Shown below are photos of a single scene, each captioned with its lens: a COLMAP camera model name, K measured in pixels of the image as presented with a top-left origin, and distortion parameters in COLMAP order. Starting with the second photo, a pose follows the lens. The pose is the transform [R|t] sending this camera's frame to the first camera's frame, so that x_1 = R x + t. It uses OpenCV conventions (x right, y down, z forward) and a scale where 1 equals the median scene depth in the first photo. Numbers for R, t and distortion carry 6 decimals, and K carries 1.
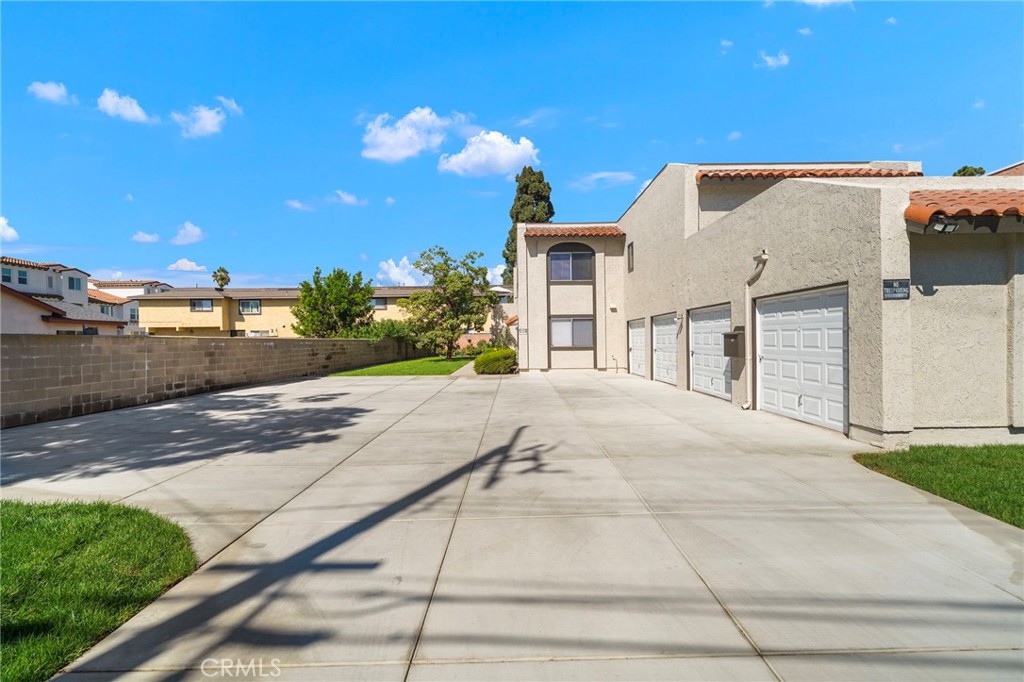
lens RADIAL K [[459.6, 0, 516.4], [0, 459.6, 345.9], [0, 0, 1]] dist [-0.001596, -0.000156]
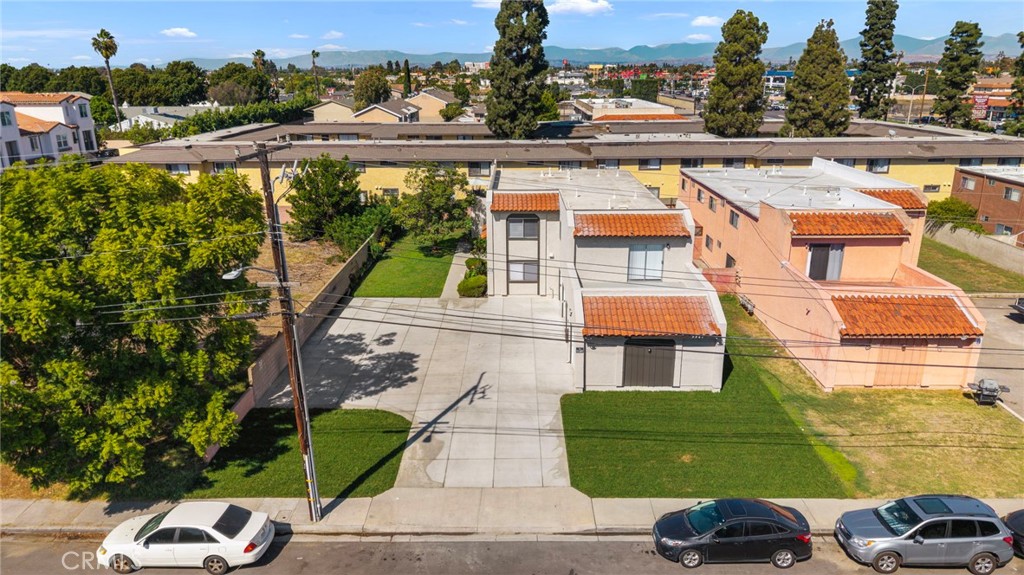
lens RADIAL K [[718.2, 0, 512.0], [0, 718.2, 287.5], [0, 0, 1]] dist [-0.063087, 0.000297]
pose [[0.999981, 0.000100, 0.006094, 0.069980], [-0.001868, 0.956749, 0.290910, -0.658492], [-0.005802, -0.290916, 0.956731, -1.245255]]
